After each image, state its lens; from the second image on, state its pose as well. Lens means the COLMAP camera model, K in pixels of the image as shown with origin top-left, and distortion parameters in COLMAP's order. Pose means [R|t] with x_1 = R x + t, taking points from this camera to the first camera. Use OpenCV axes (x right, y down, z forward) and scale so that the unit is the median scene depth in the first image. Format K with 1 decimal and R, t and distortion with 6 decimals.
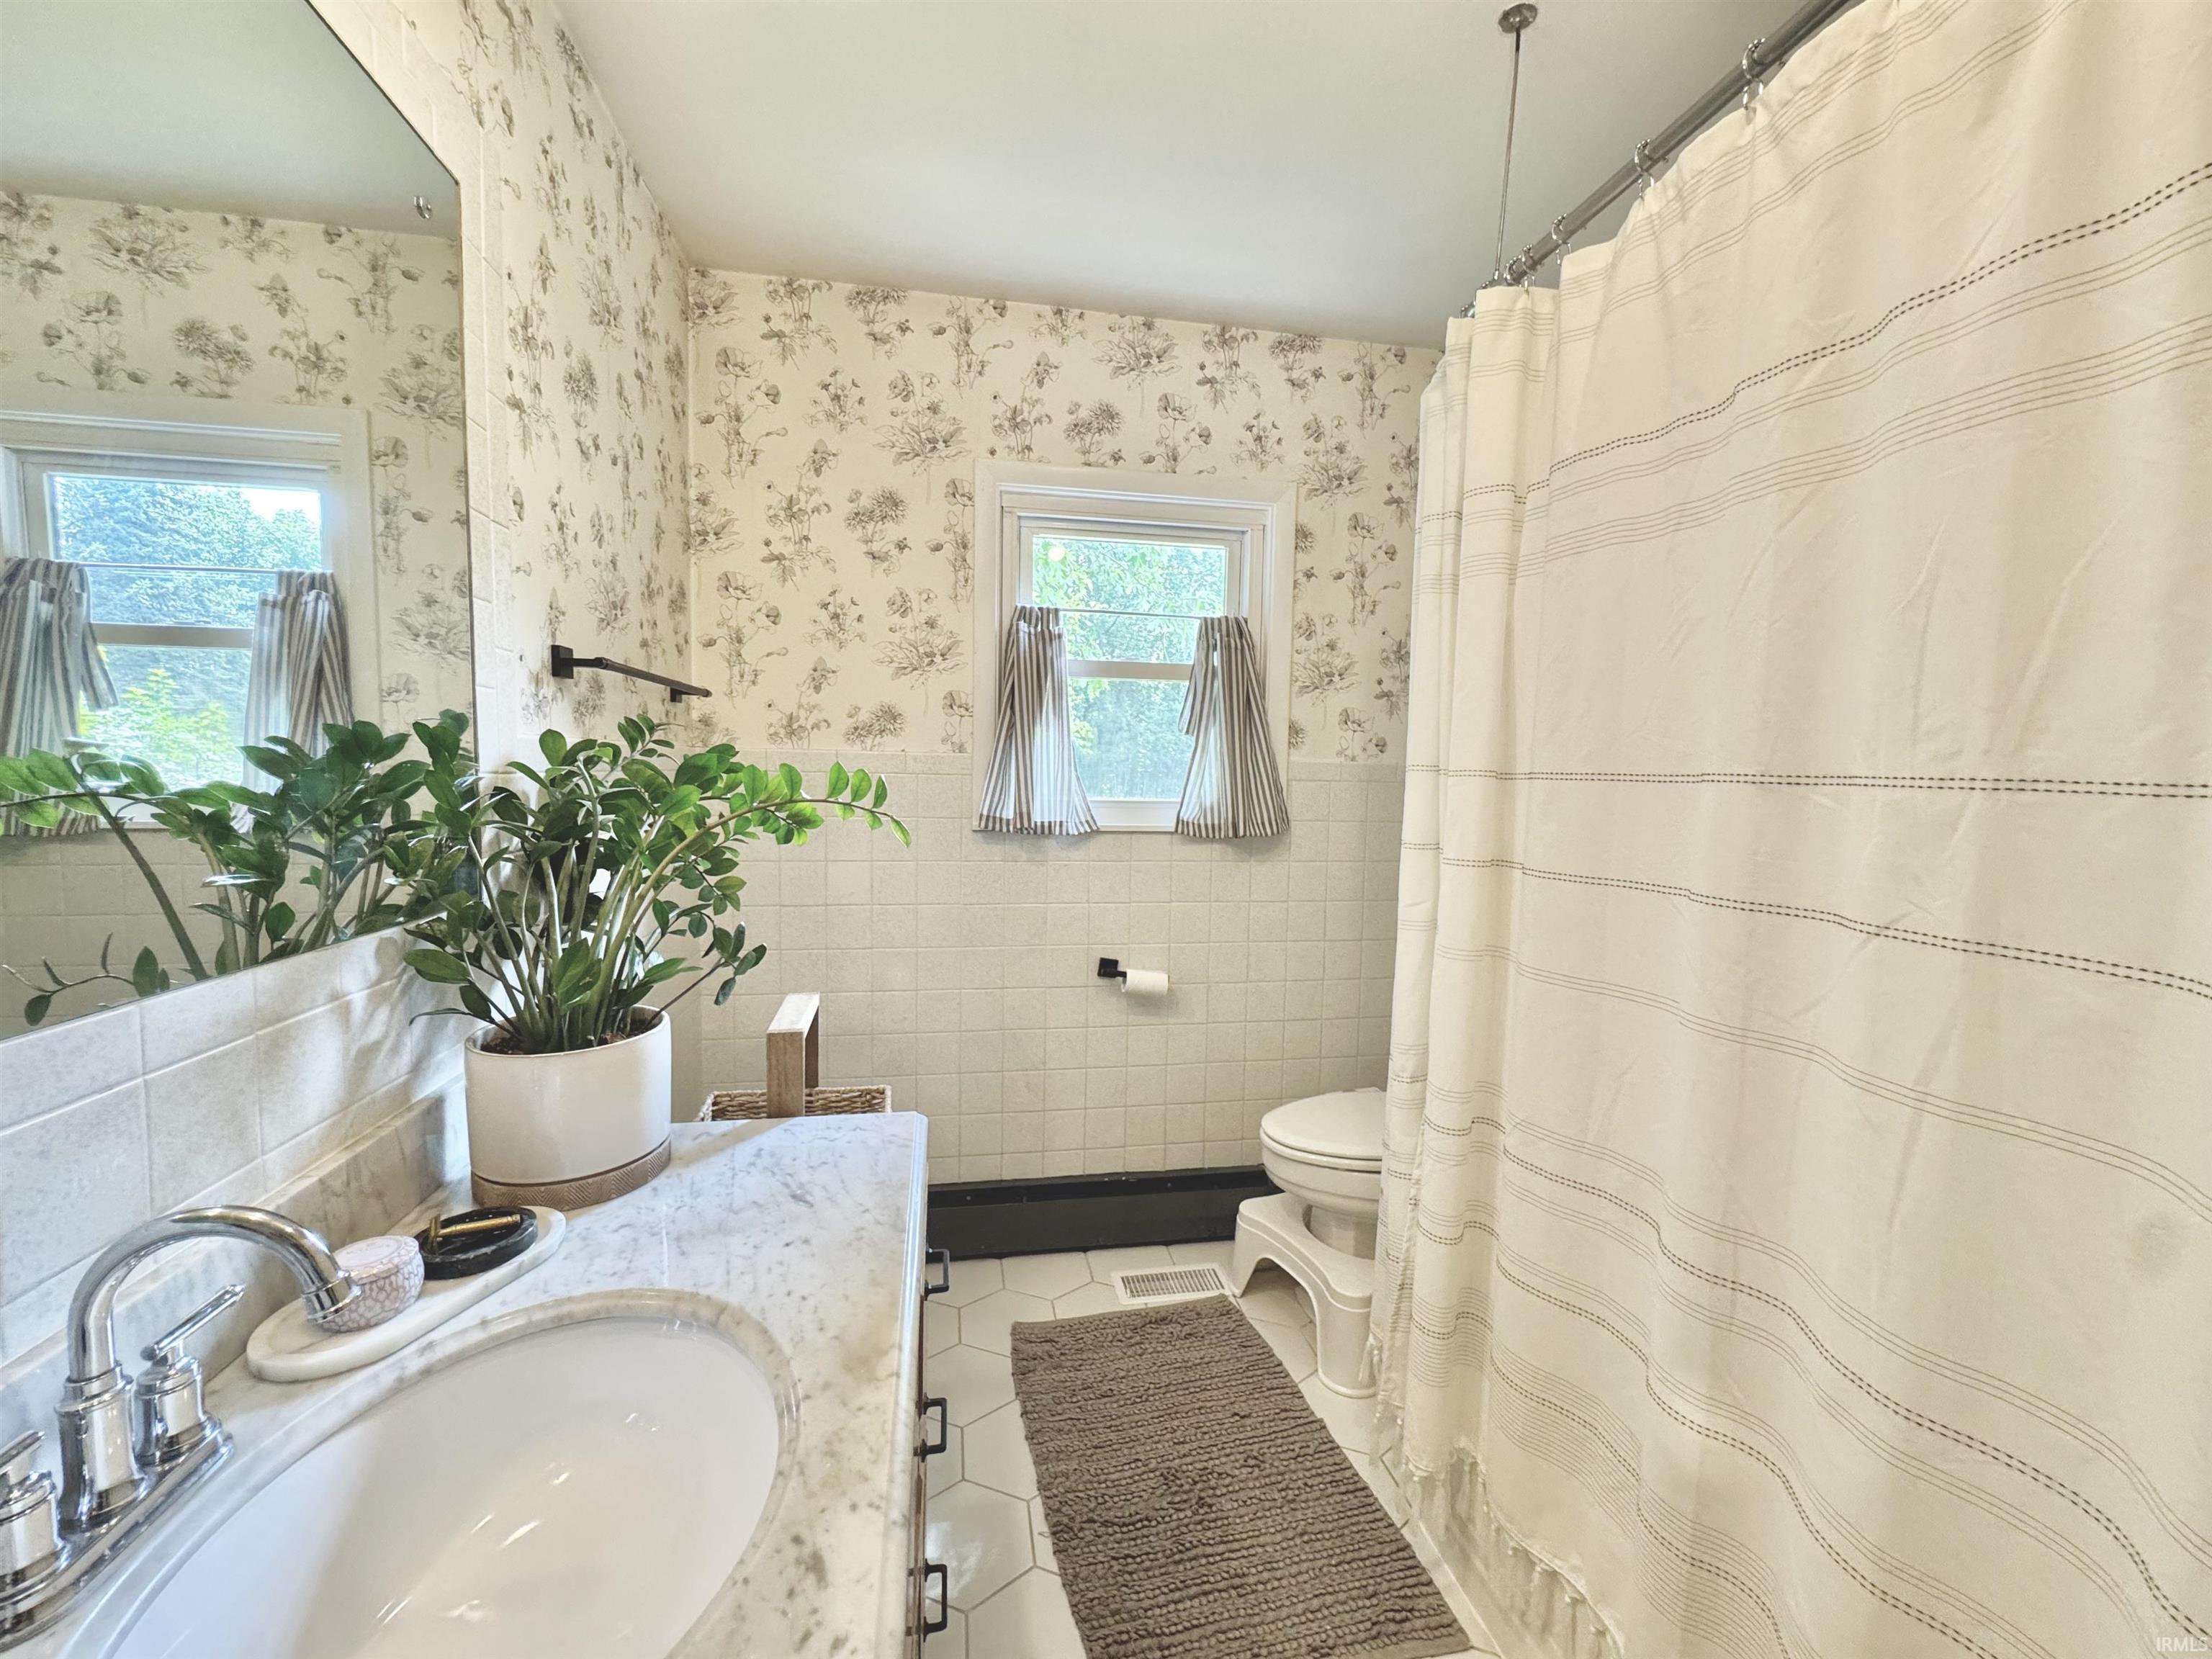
lens RADIAL K [[883.7, 0, 1105.5], [0, 883.7, 830.5], [0, 0, 1]] dist [-0.003288, -0.000394]
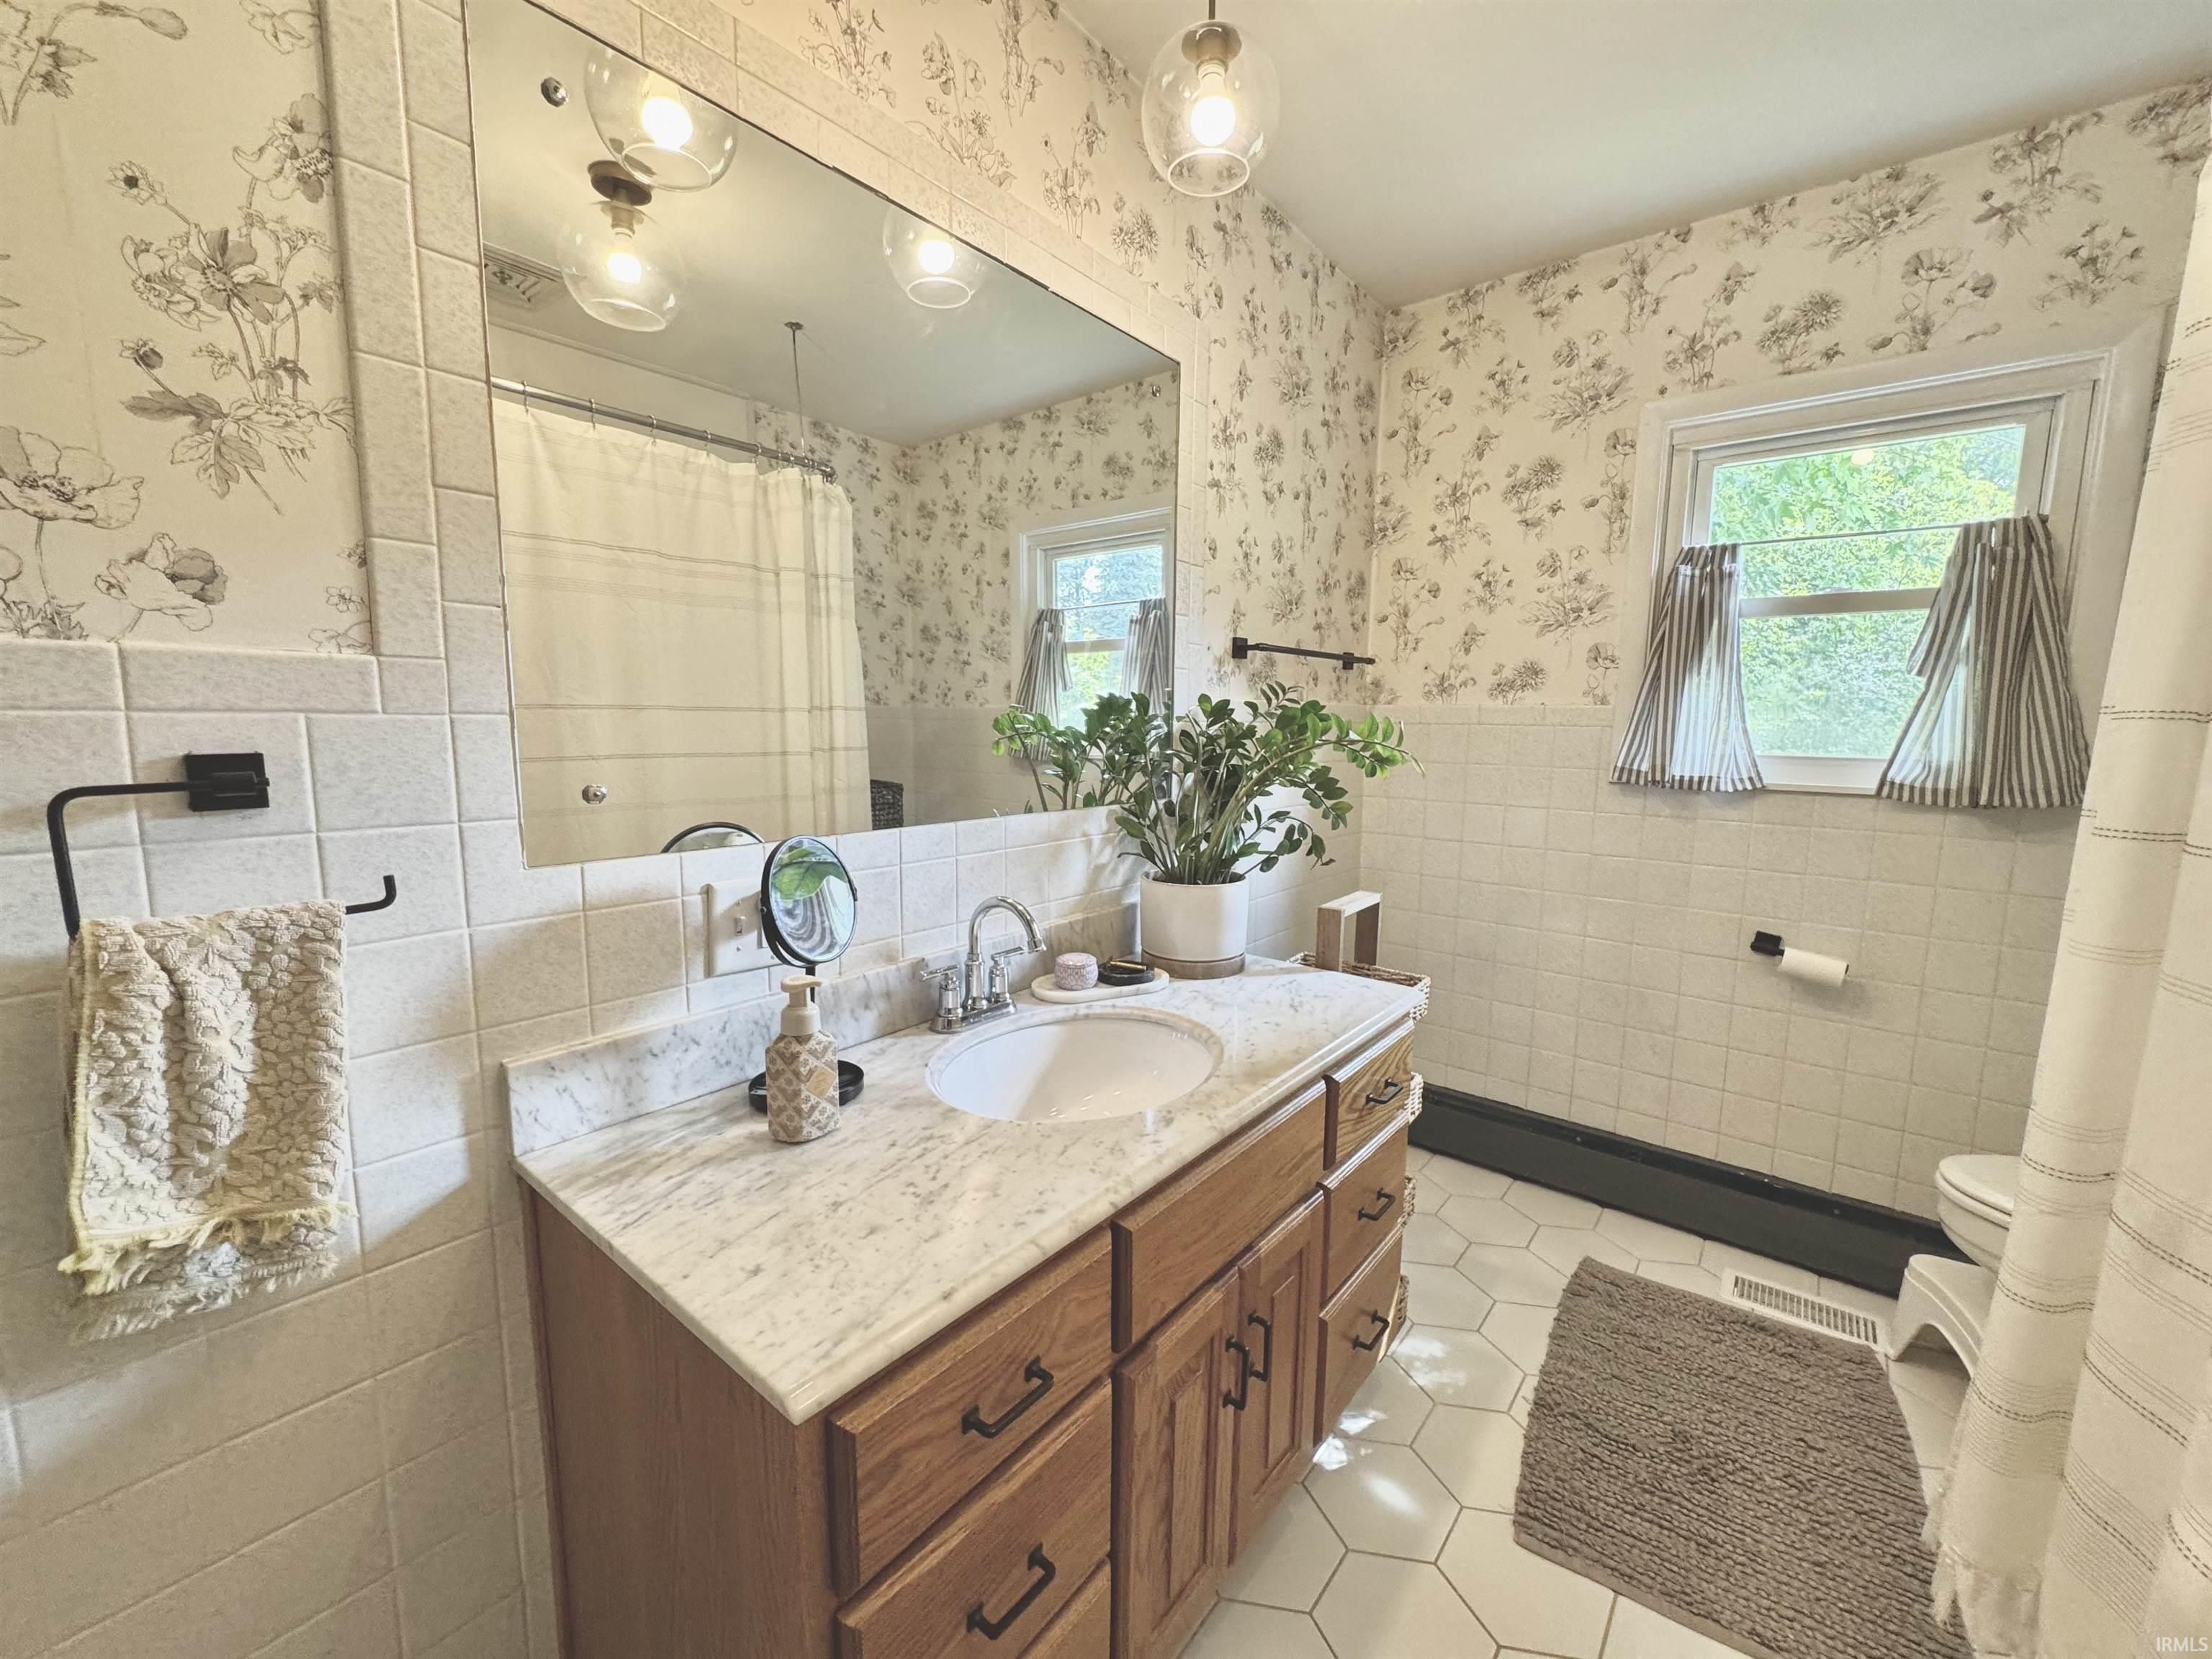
lens RADIAL K [[884.5, 0, 1106.0], [0, 884.5, 829.5], [0, 0, 1]] dist [-0.003785, 0.000792]
pose [[0.649673, 0.085549, -0.755385, 0.256640], [-0.052653, 0.996326, 0.067551, 0.016789], [0.758389, -0.004113, 0.651790, -0.097260]]
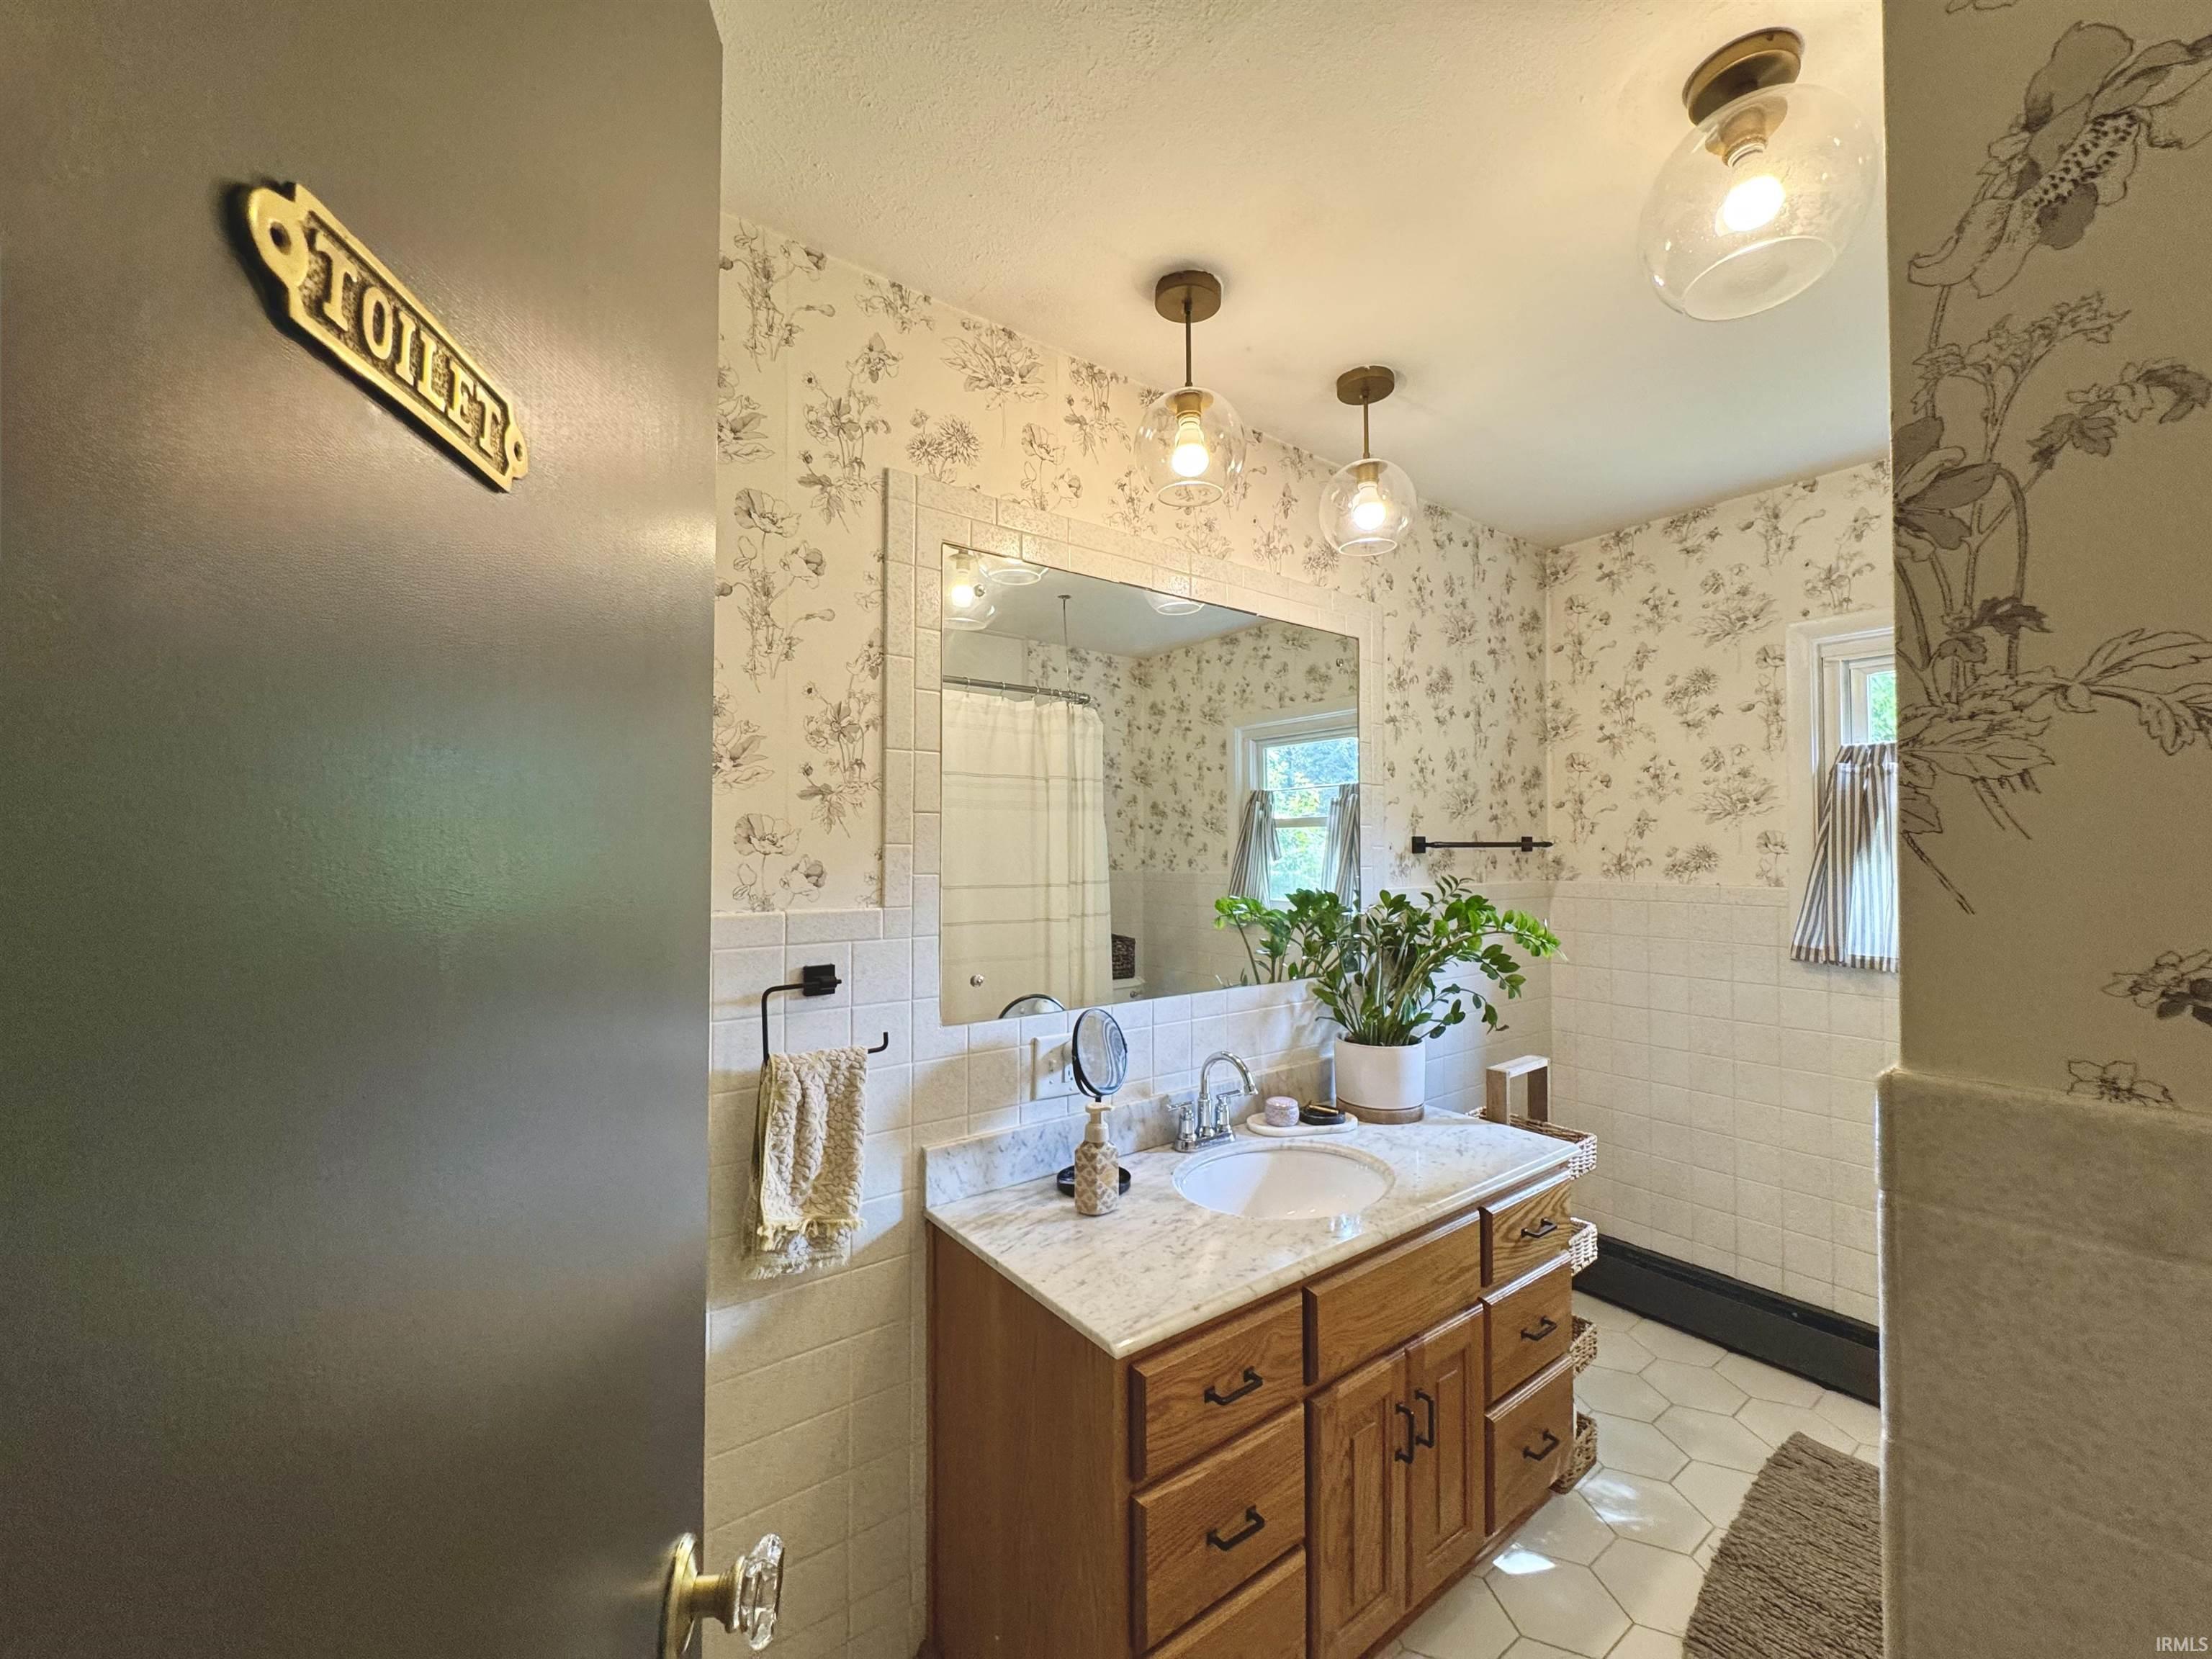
lens RADIAL K [[884.5, 0, 1106.0], [0, 884.5, 829.5], [0, 0, 1]] dist [-0.003785, 0.000792]
pose [[0.450315, -0.036436, -0.892126, 0.466904], [-0.053939, 0.996232, -0.067915, -0.041557], [0.891239, 0.078704, 0.446653, -0.252604]]
